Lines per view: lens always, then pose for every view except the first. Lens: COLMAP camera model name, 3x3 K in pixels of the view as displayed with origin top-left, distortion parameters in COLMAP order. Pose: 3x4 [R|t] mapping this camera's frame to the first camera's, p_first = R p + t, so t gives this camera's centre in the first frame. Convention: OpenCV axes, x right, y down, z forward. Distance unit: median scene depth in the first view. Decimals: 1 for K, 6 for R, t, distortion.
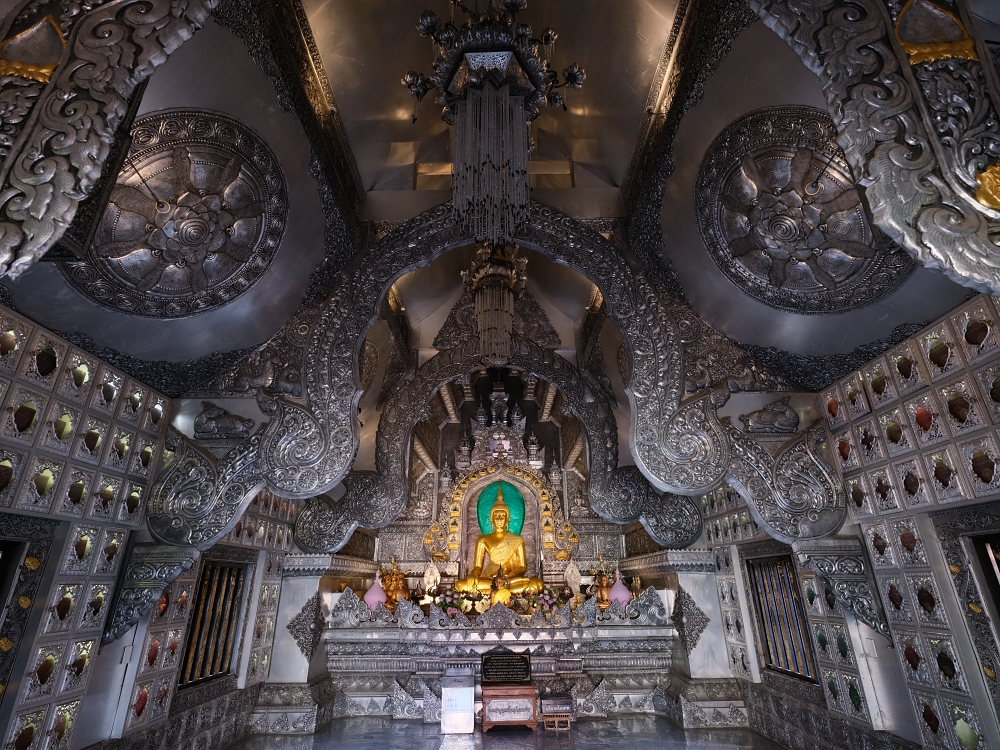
lens RADIAL K [[495.5, 0, 502.3], [0, 495.5, 373.6], [0, 0, 1]] dist [-0.009064, 0.001183]
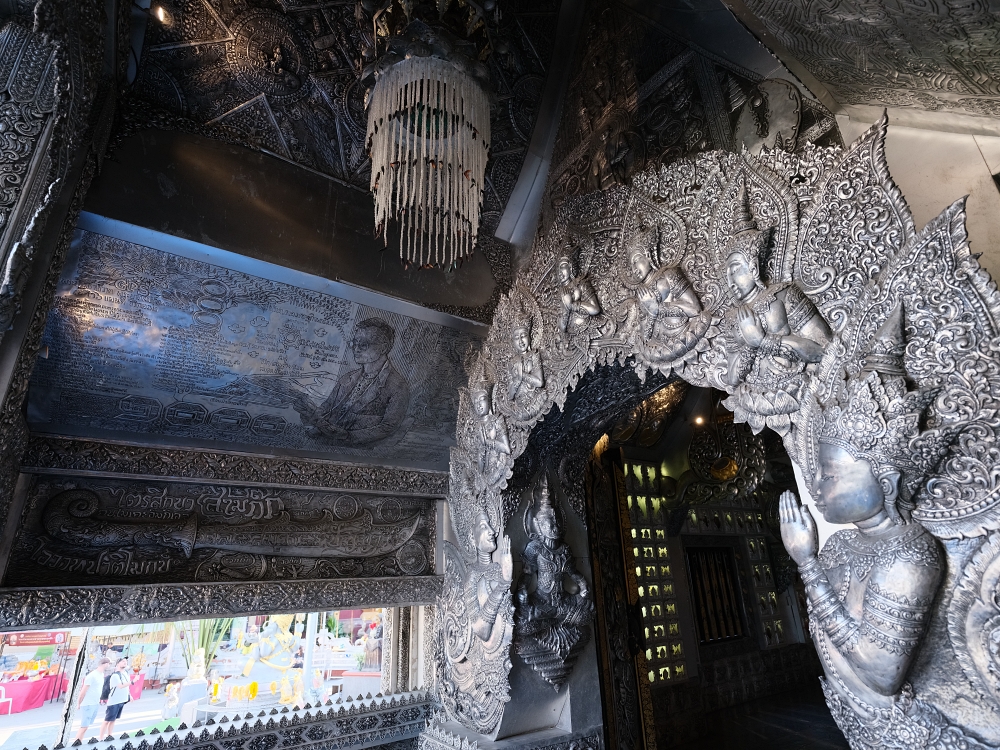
lens RADIAL K [[516.9, 0, 505.6], [0, 516.9, 373.5], [0, 0, 1]] dist [0.003387, 0.002508]
pose [[0.587559, -0.308469, -0.748079, 0.201631], [0.343975, 0.932015, -0.114149, -0.223396], [0.732432, -0.190251, 0.653719, -0.534434]]
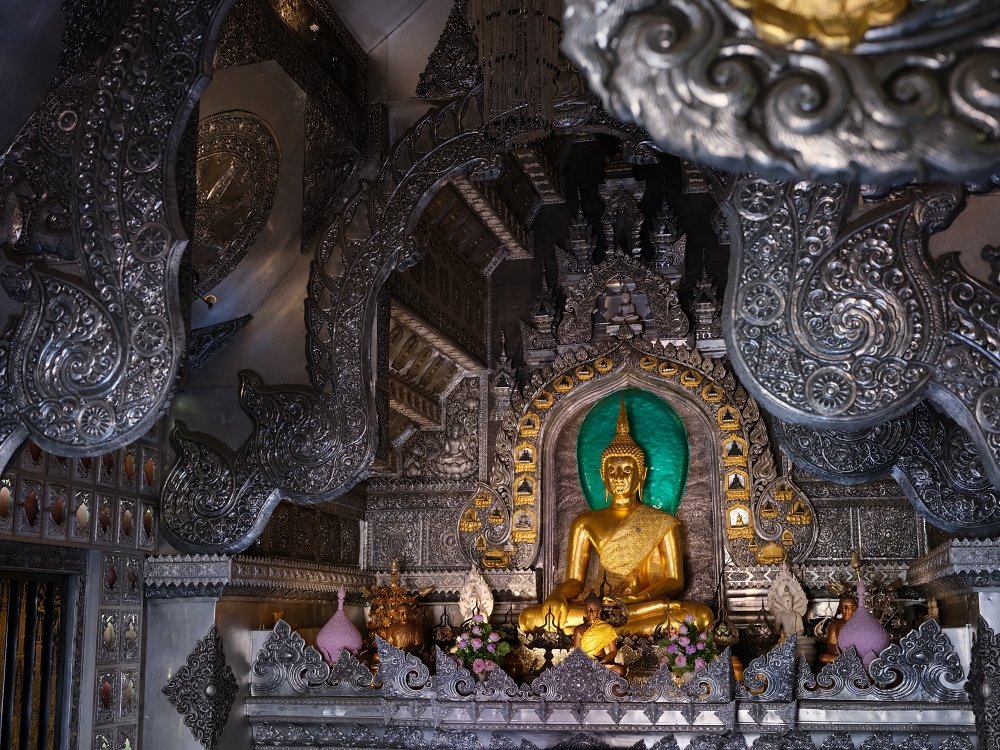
lens RADIAL K [[1290.5, 0, 500.1], [0, 1290.5, 371.8], [0, 0, 1]] dist [-0.014308, 0.000000]
pose [[0.975323, -0.037889, -0.217506, 0.195346], [0.082469, 0.976377, 0.199716, -0.045094], [0.204801, -0.212725, 0.955408, -0.126534]]
